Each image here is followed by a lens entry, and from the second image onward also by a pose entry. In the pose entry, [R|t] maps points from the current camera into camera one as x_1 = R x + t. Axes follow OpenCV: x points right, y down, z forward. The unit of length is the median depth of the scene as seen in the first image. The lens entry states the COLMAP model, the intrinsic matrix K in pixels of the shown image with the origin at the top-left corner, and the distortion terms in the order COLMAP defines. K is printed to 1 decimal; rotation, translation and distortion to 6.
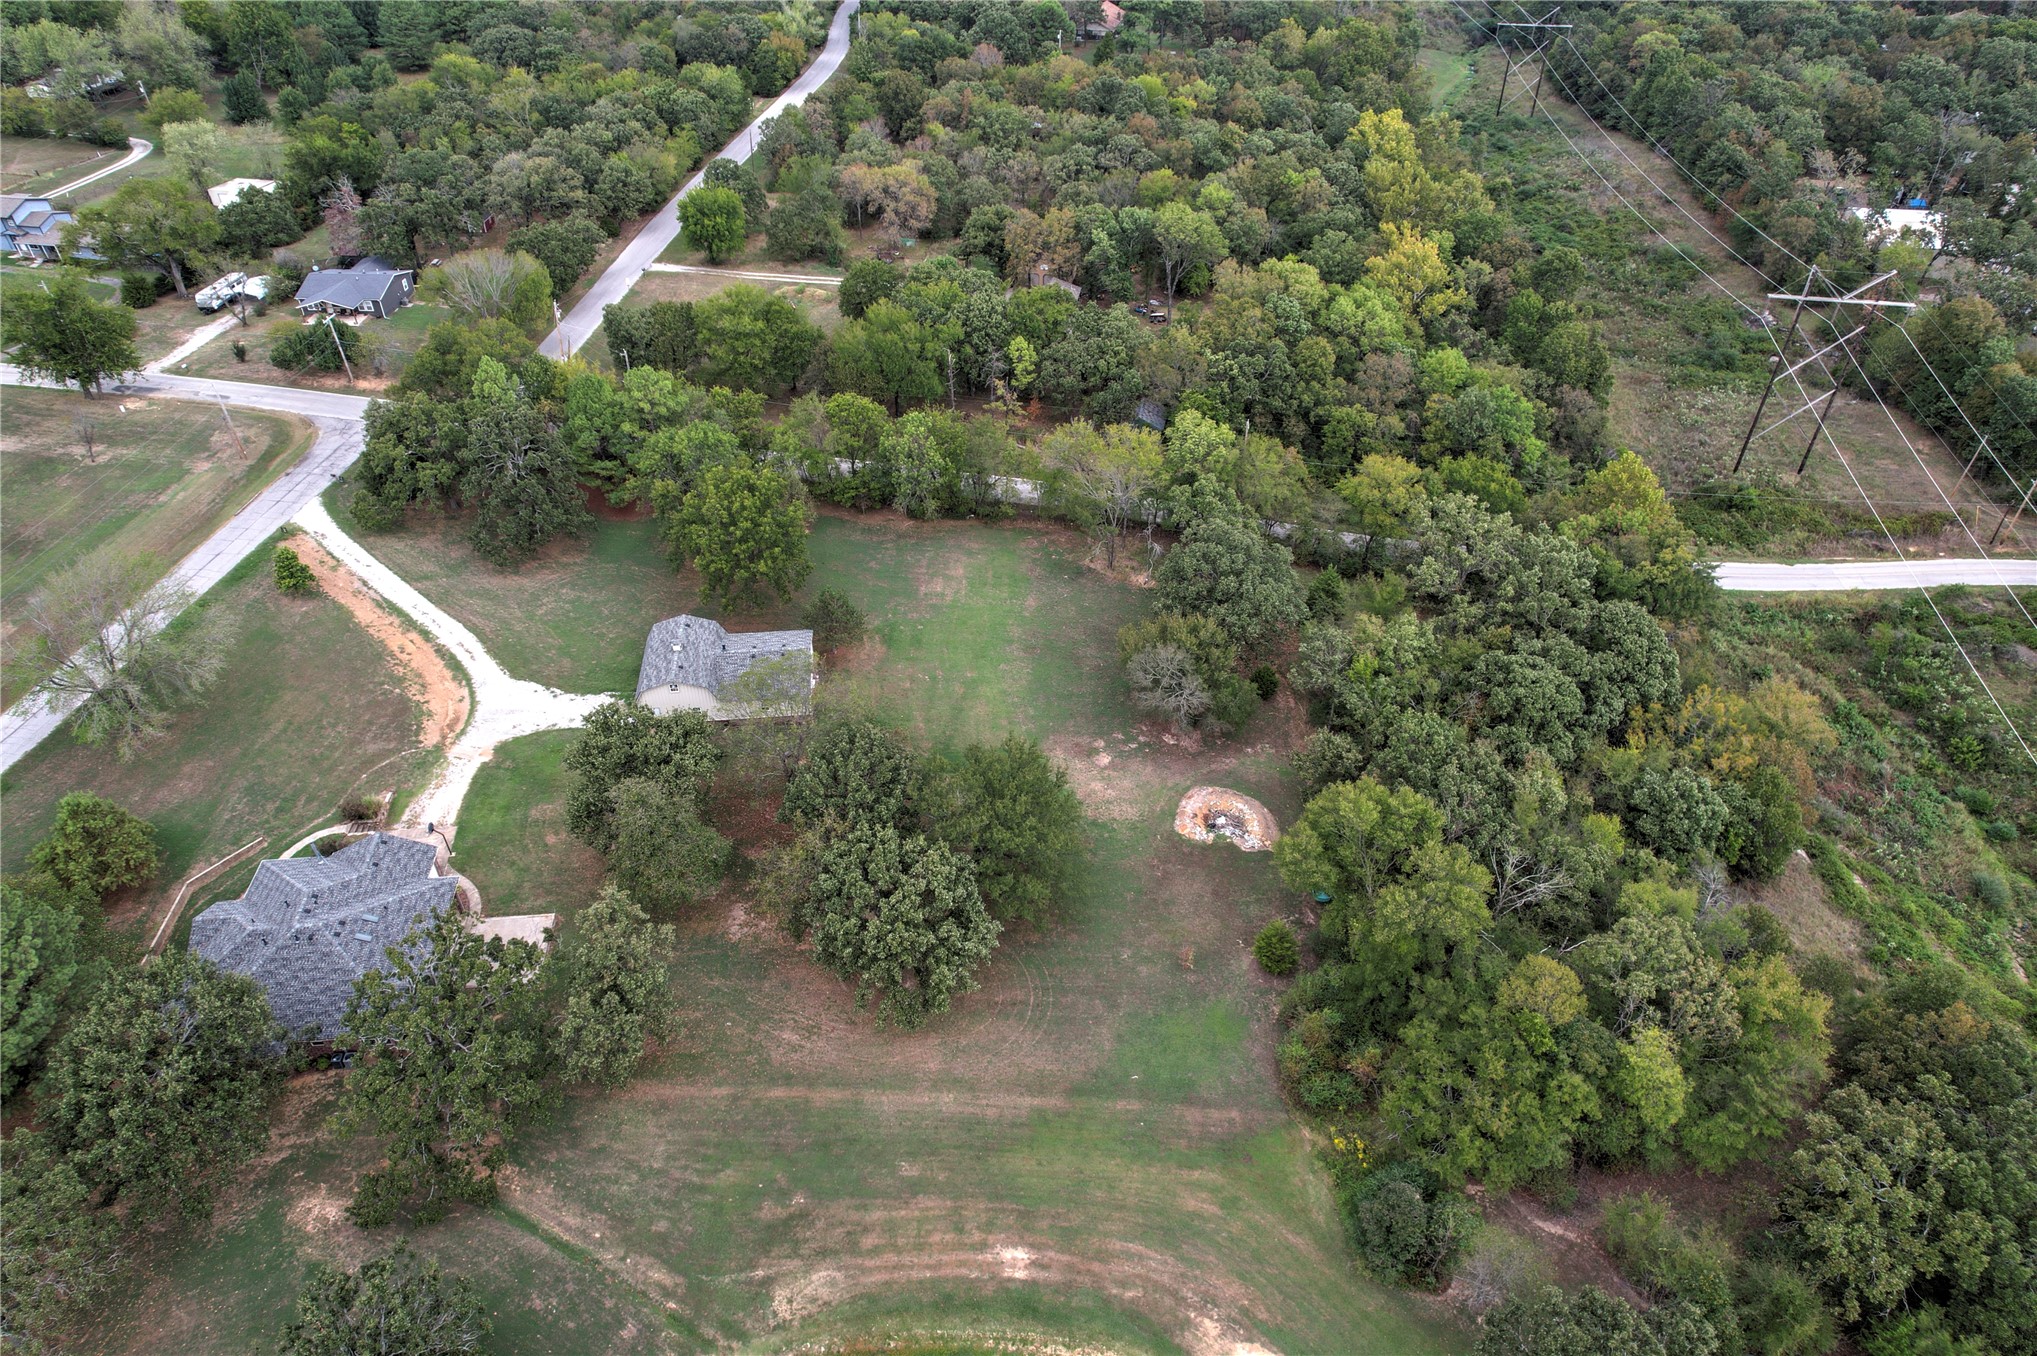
lens RADIAL K [[1296.8, 0, 1016.7], [0, 1296.8, 687.8], [0, 0, 1]] dist [-0.076666, 0.068345]
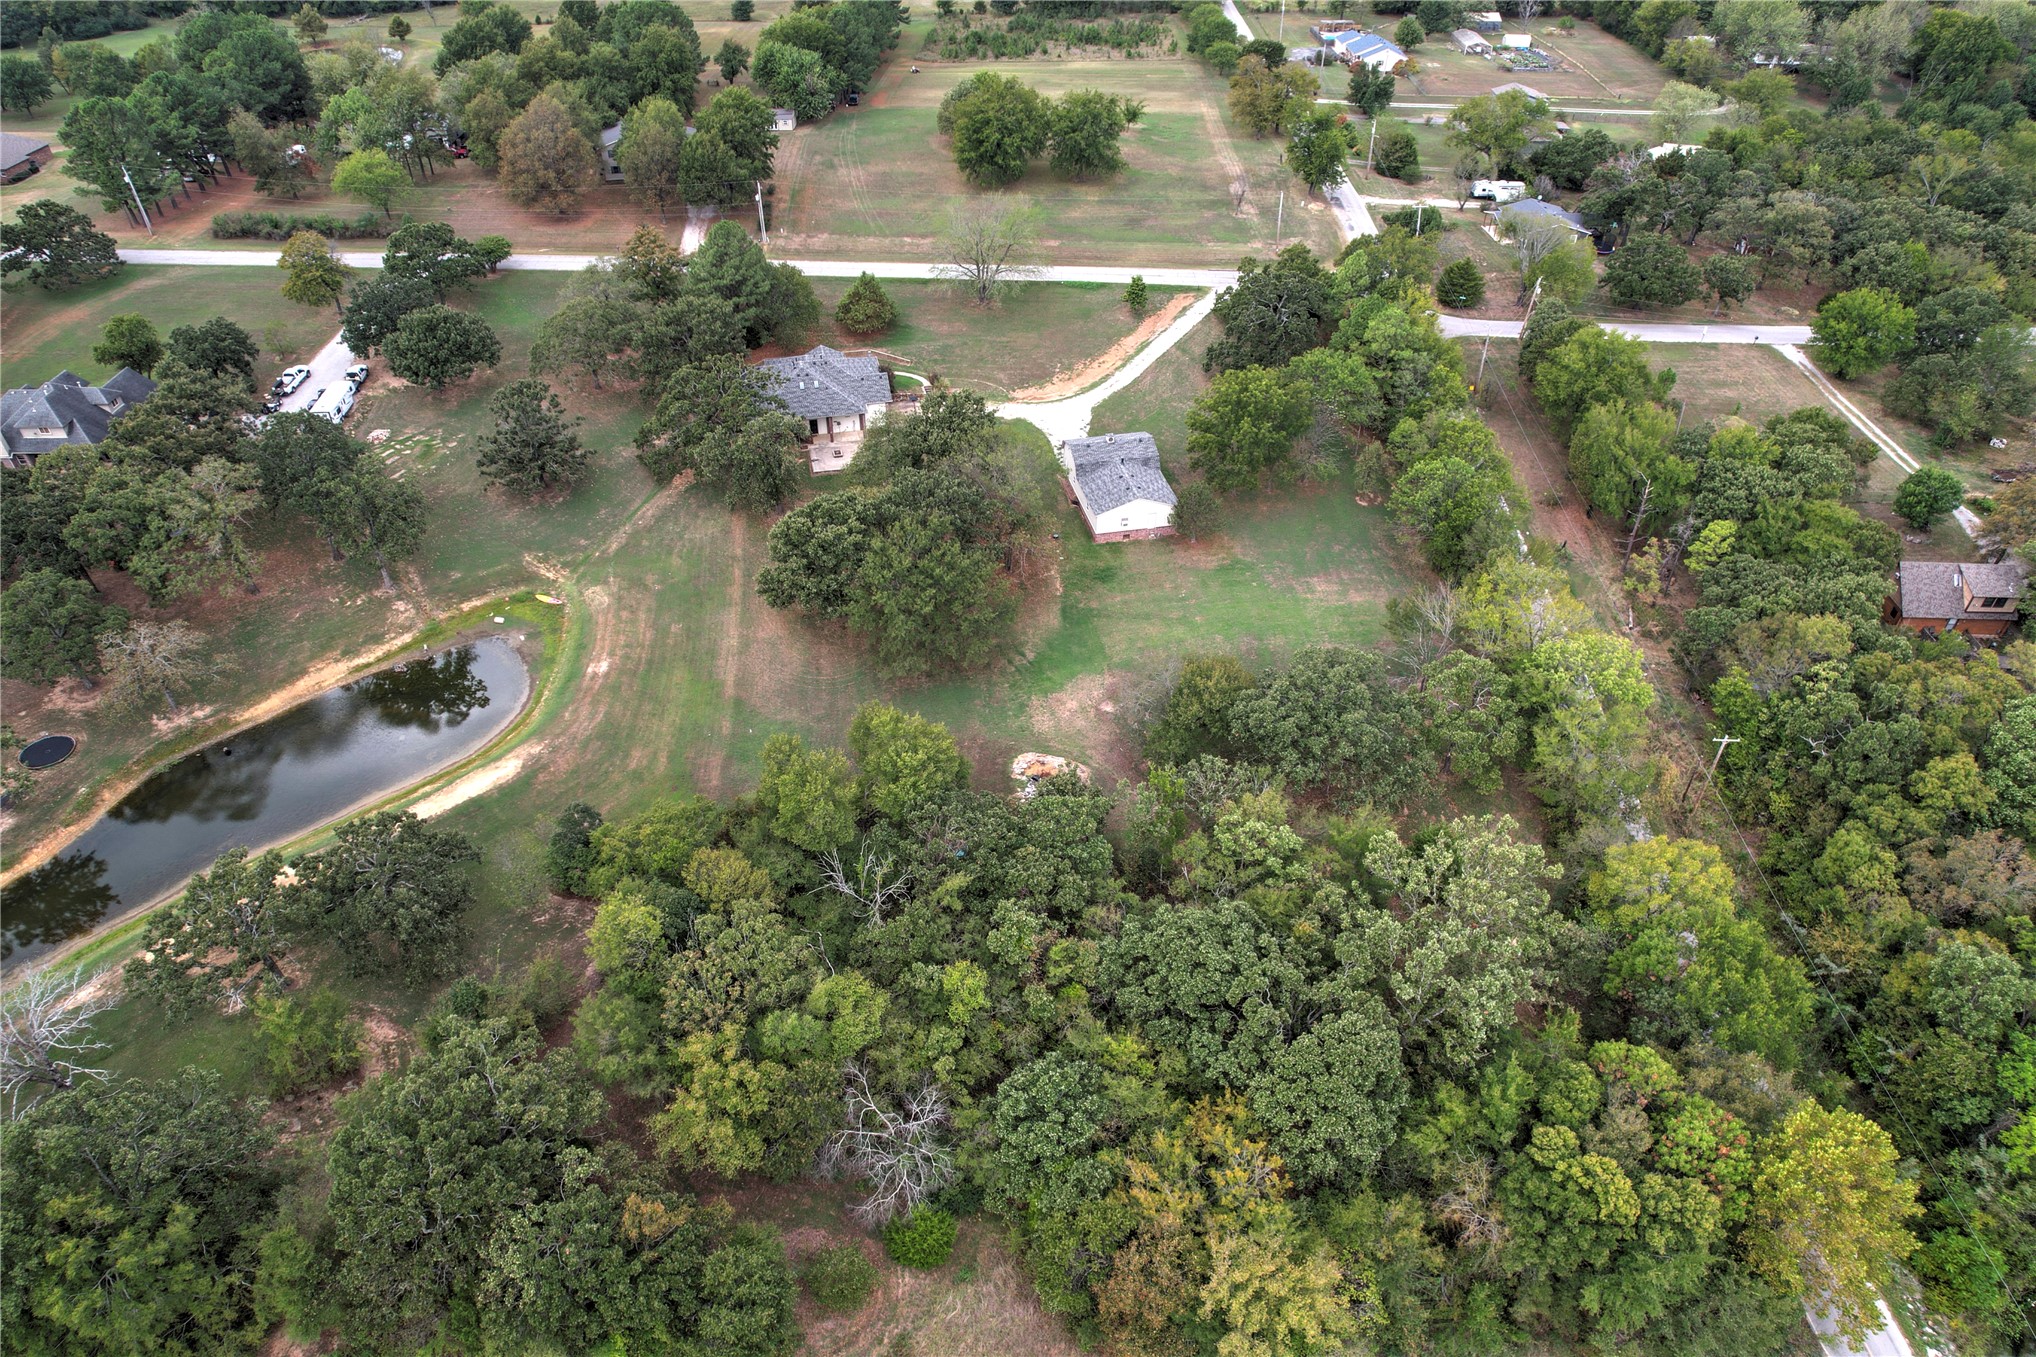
lens RADIAL K [[1296.2, 0, 1016.2], [0, 1296.2, 688.3], [0, 0, 1]] dist [-0.076666, 0.068345]
pose [[0.114940, 0.619628, -0.776434, 0.846634], [-0.631749, 0.648782, 0.424234, -0.345694], [0.766604, 0.441750, 0.466021, 0.434782]]
